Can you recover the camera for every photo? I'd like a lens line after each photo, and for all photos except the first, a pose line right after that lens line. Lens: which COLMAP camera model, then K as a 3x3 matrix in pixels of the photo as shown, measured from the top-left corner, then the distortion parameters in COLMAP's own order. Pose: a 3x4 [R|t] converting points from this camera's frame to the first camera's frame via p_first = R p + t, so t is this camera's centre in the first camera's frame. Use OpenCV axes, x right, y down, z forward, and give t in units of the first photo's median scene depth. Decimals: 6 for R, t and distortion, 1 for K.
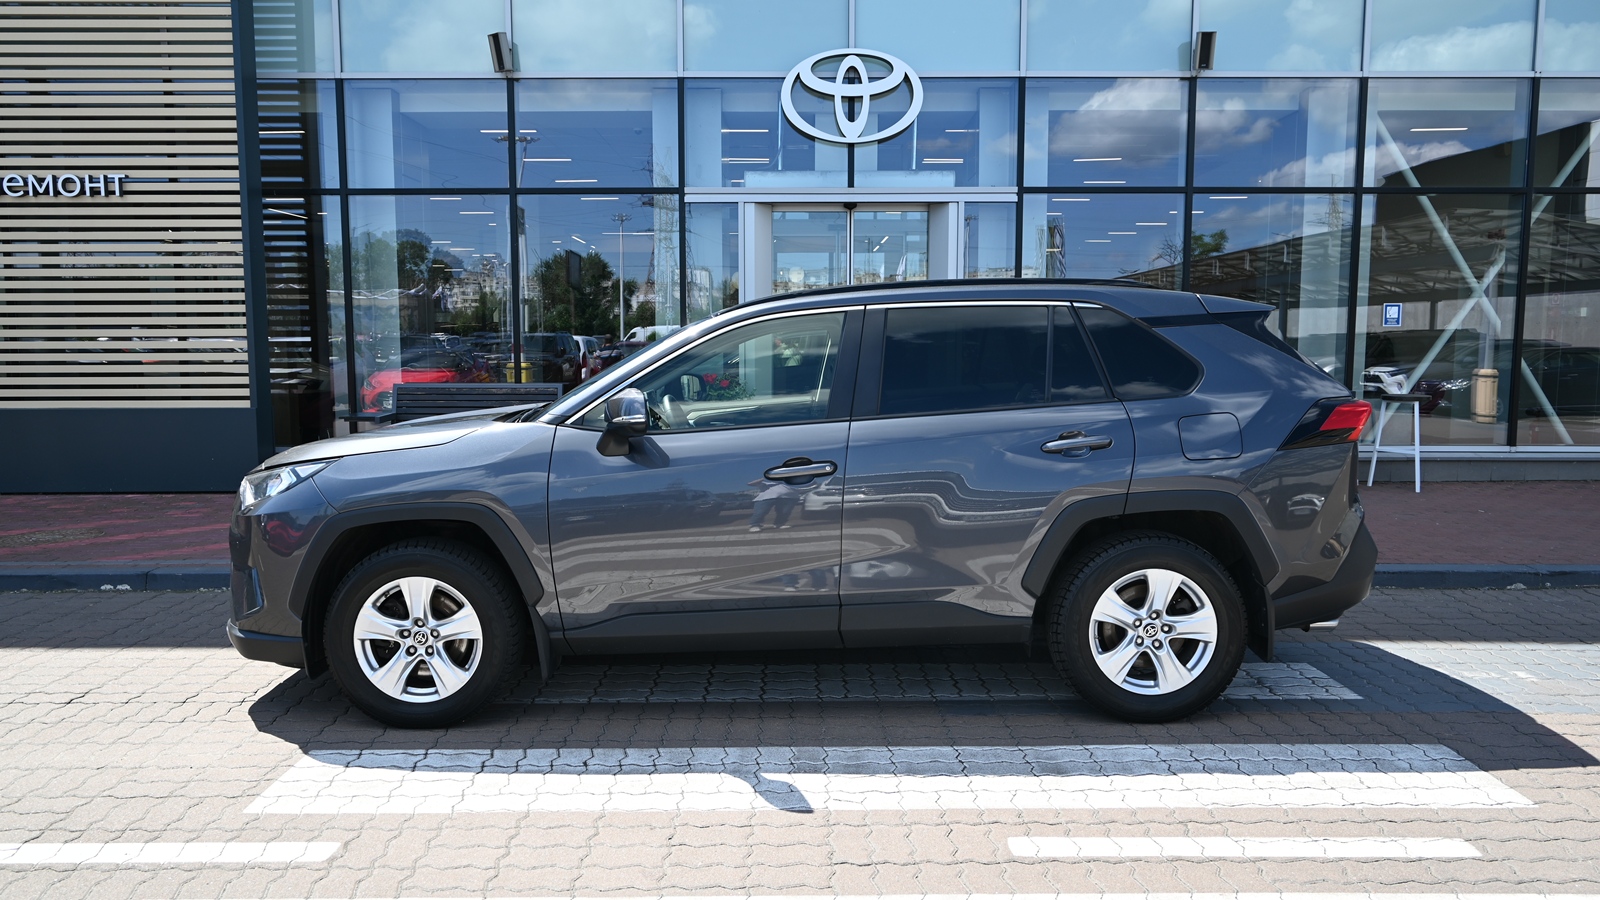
lens RADIAL K [[1097.6, 0, 791.7], [0, 1097.6, 442.8], [0, 0, 1]] dist [0.003516, 0.008693]
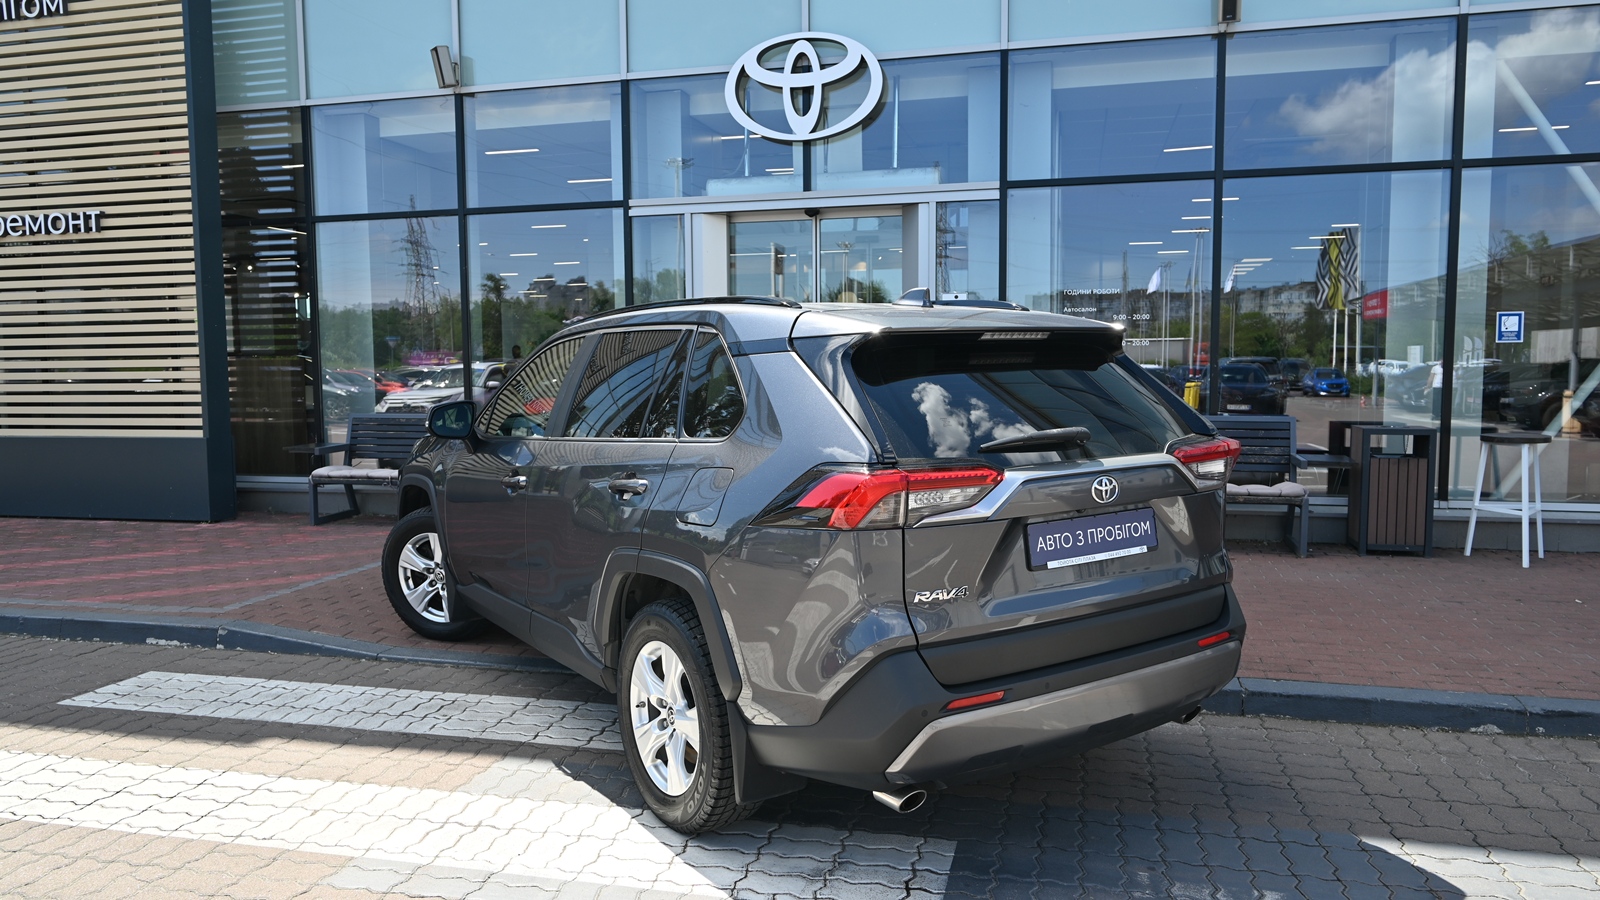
lens RADIAL K [[1097.6, 0, 801.3], [0, 1097.6, 444.7], [0, 0, 1]] dist [0.003516, 0.008693]
pose [[0.968369, 0.010745, -0.249293, 0.271643], [-0.015692, 0.999717, -0.017863, -0.015537], [0.249030, 0.021210, 0.968263, 0.158316]]
